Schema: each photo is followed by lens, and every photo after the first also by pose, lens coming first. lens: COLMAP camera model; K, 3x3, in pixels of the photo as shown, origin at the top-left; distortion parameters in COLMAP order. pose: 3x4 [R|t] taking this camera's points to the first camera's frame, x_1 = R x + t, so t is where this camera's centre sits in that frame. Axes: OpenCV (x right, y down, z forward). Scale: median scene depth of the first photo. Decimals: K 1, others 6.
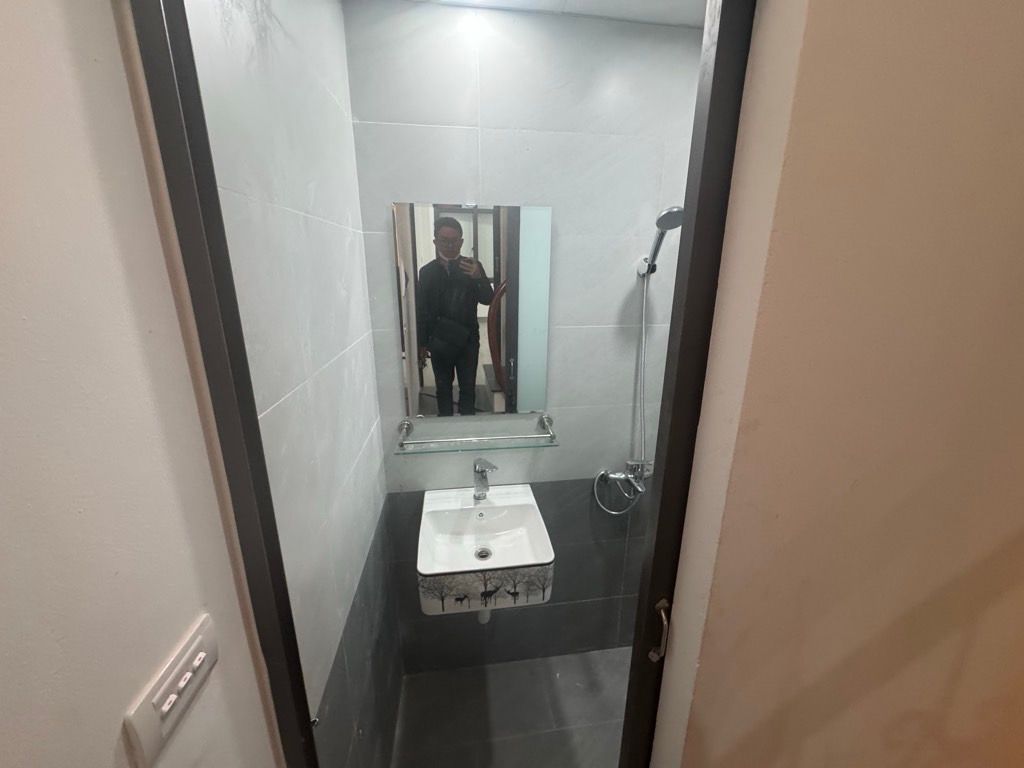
lens RADIAL K [[404.1, 0, 509.0], [0, 404.1, 382.9], [0, 0, 1]] dist [-0.009166, -0.000725]
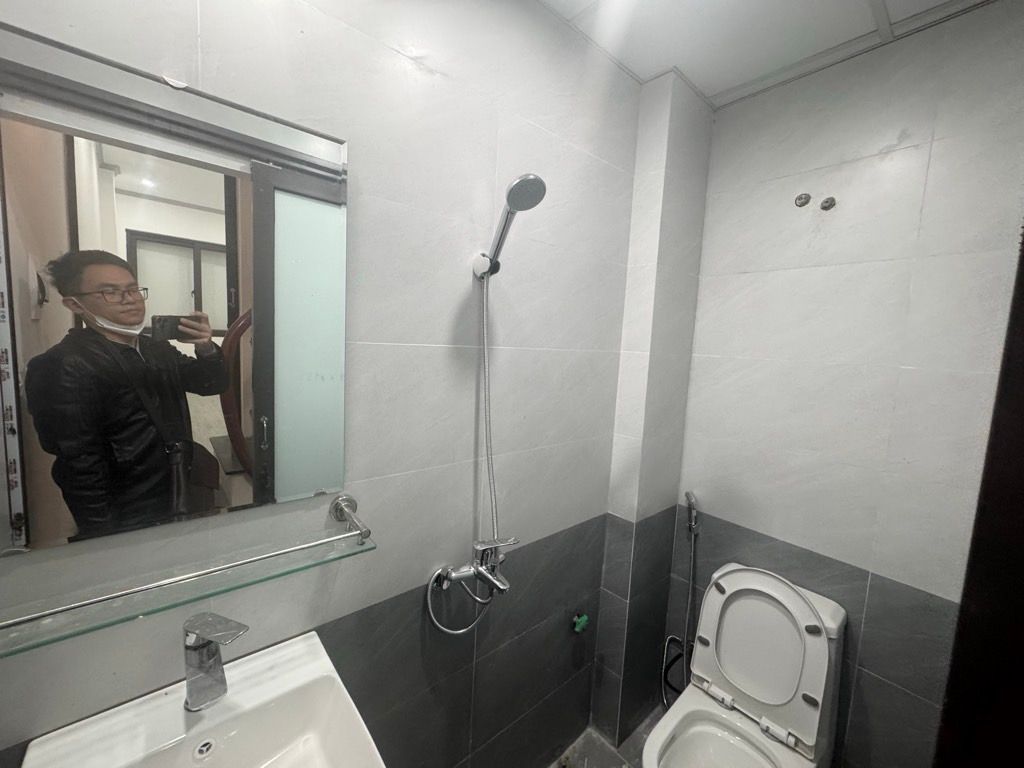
lens RADIAL K [[404.1, 0, 514.2], [0, 404.1, 385.5], [0, 0, 1]] dist [-0.009166, -0.000725]
pose [[0.834777, -0.016202, 0.550350, -0.019782], [0.107545, 0.985111, -0.134125, 0.028133], [-0.539983, 0.171152, 0.824090, 0.375985]]
